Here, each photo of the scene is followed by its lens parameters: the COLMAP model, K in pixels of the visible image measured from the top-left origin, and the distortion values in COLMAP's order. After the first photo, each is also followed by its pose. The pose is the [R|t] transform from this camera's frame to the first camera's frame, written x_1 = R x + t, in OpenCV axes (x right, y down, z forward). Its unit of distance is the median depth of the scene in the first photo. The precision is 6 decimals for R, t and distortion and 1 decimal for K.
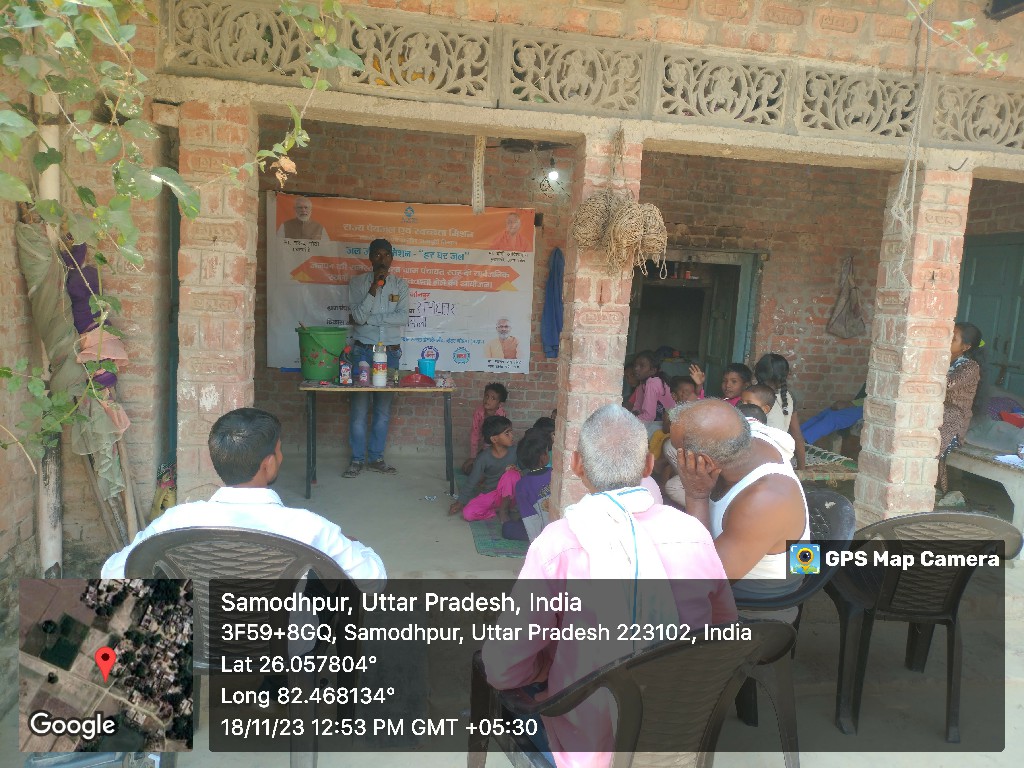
lens RADIAL K [[724.6, 0, 509.7], [0, 724.6, 425.3], [0, 0, 1]] dist [0.002858, -0.008713]
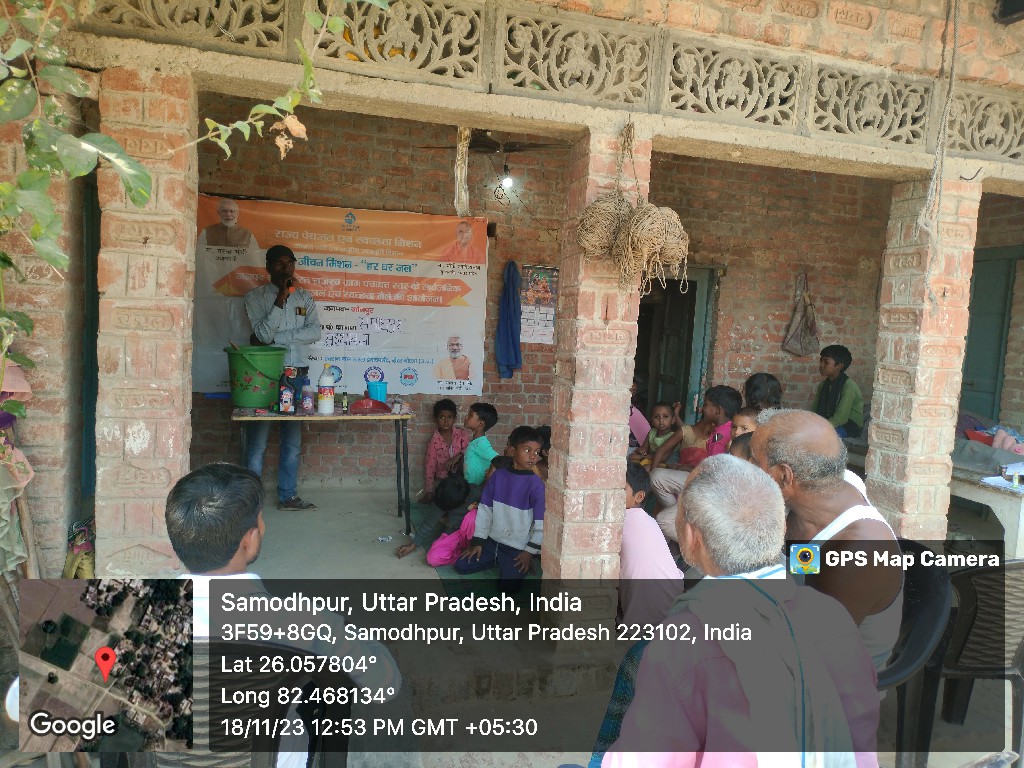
lens RADIAL K [[765.5, 0, 539.8], [0, 765.5, 428.2], [0, 0, 1]] dist [-0.000604, -0.004858]
pose [[0.992689, -0.015330, 0.119721, -0.067808], [0.018413, 0.999526, -0.024685, -0.017728], [-0.119286, 0.026709, 0.992501, 0.098716]]
